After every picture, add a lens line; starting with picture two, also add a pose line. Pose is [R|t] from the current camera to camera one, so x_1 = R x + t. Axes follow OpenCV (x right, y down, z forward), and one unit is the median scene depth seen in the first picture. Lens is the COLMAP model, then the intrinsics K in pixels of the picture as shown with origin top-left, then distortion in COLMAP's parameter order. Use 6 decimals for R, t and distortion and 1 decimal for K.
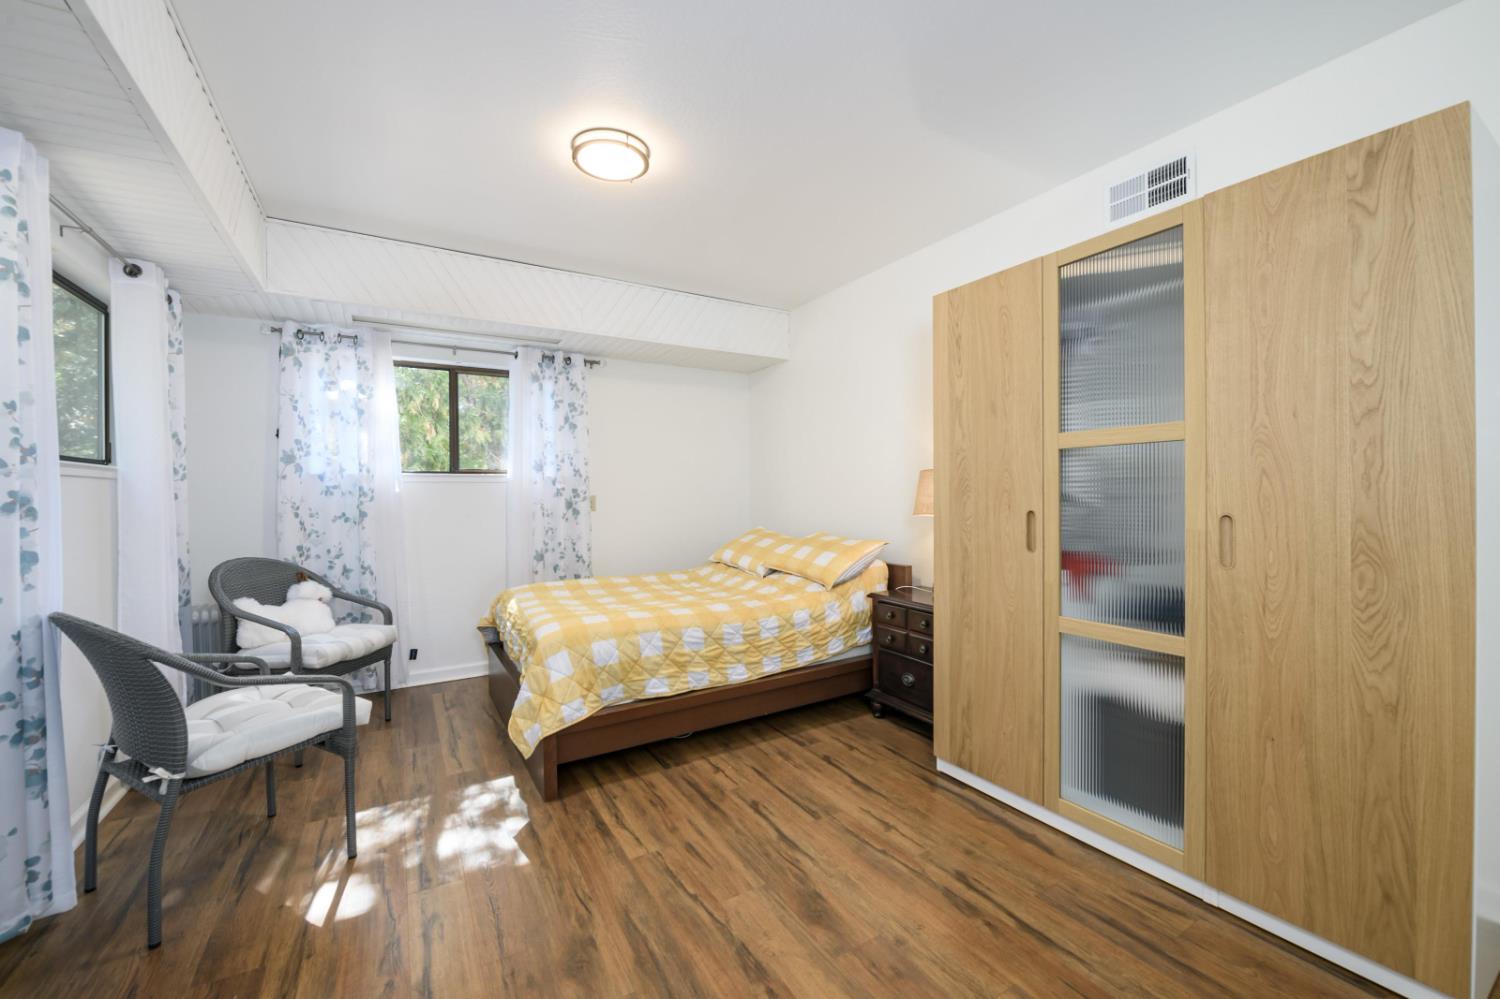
lens RADIAL K [[594.7, 0, 753.5], [0, 594.7, 501.4], [0, 0, 1]] dist [-0.003768, 0.000000]
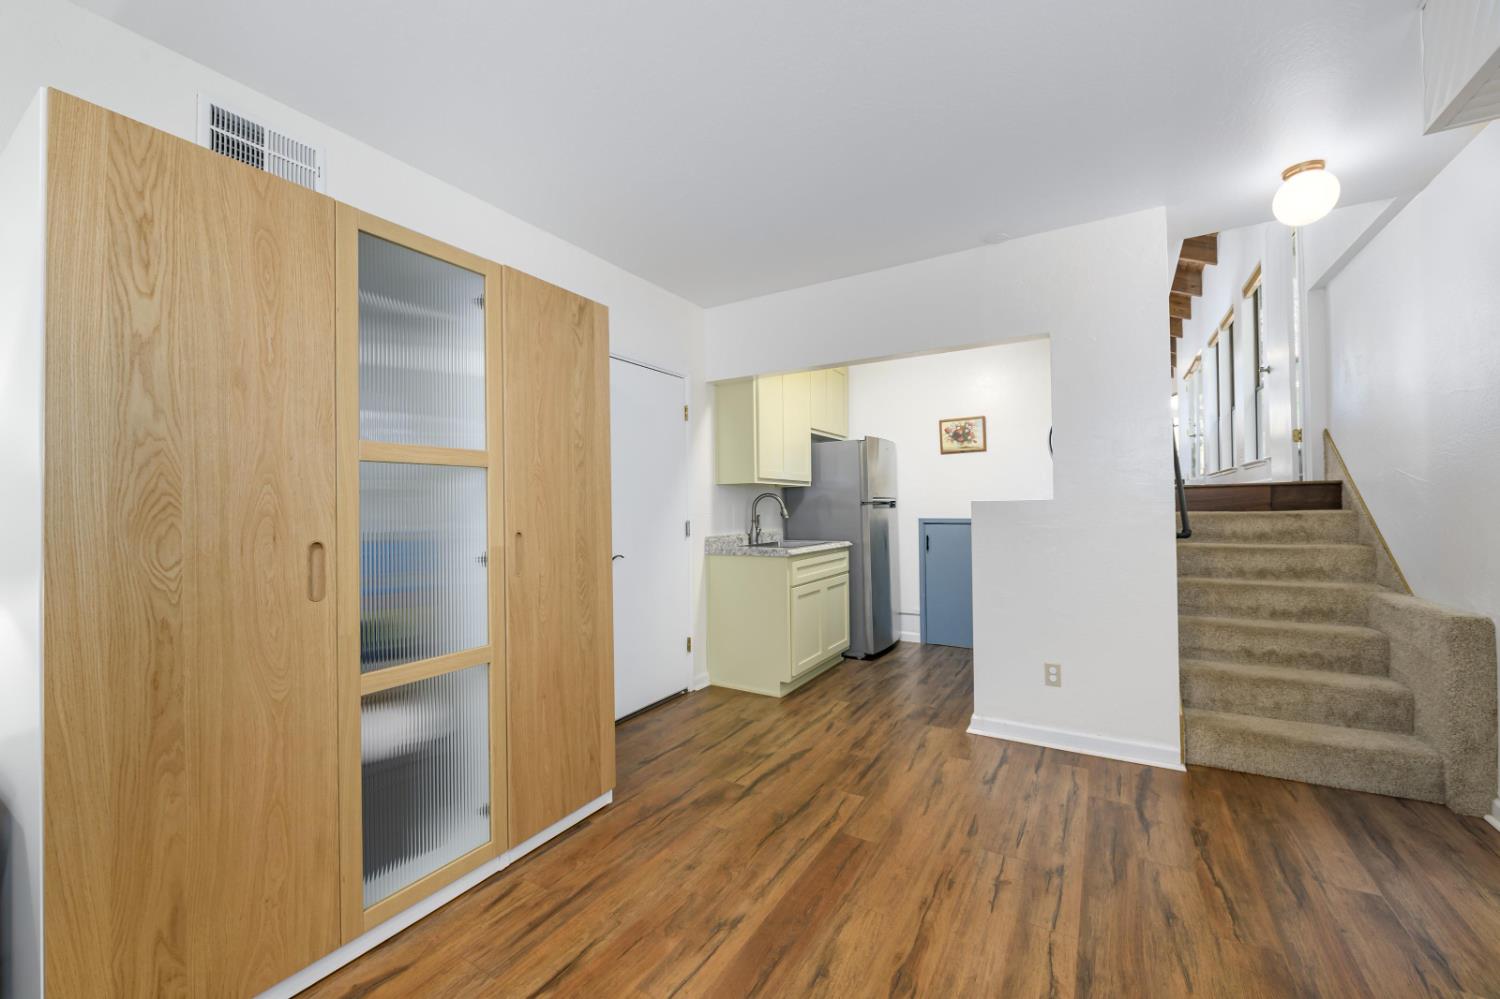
lens RADIAL K [[594.7, 0, 753.0], [0, 594.7, 496.6], [0, 0, 1]] dist [-0.003768, 0.000000]
pose [[-0.469340, 0.025705, 0.882643, -0.509861], [0.022555, 0.999599, -0.017118, -0.019099], [-0.882730, 0.011874, -0.469731, 1.115103]]
